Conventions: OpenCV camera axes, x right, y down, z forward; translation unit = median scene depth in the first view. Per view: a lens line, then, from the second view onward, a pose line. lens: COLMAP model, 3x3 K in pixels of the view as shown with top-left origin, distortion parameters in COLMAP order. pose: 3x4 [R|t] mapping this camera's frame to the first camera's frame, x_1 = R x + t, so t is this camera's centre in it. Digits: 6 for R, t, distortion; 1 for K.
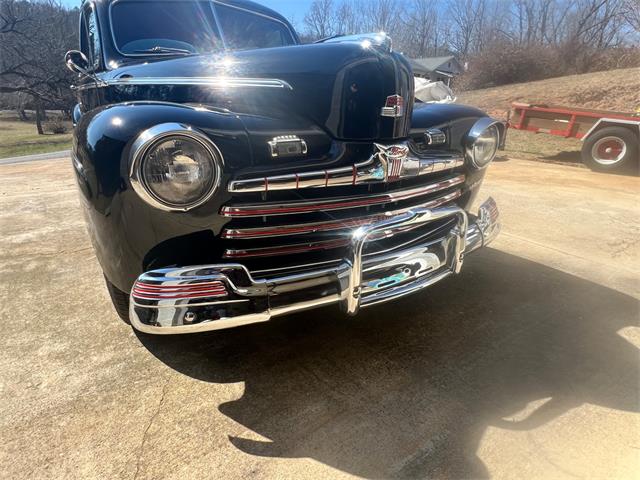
lens RADIAL K [[352.3, 0, 318.4], [0, 352.3, 244.1], [0, 0, 1]] dist [0.000469, 0.000157]
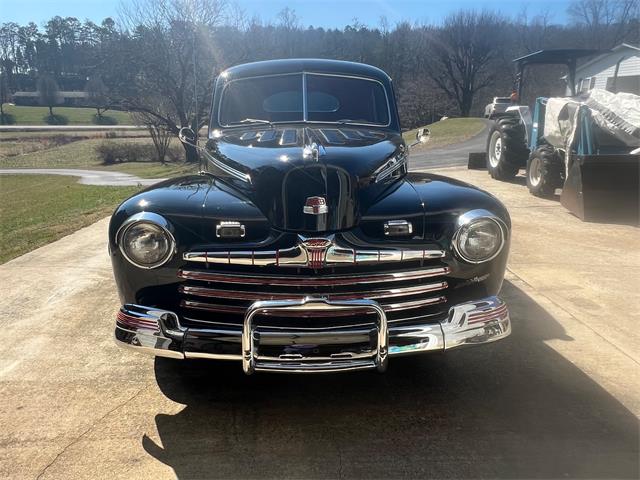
lens RADIAL K [[449.4, 0, 320.0], [0, 449.4, 240.0], [0, 0, 1]] dist [0.000298, 0.000637]
pose [[0.857373, 0.129661, -0.498096, 0.921359], [-0.179985, 0.982179, -0.054135, -0.189423], [0.482200, 0.136064, 0.865430, -0.241258]]
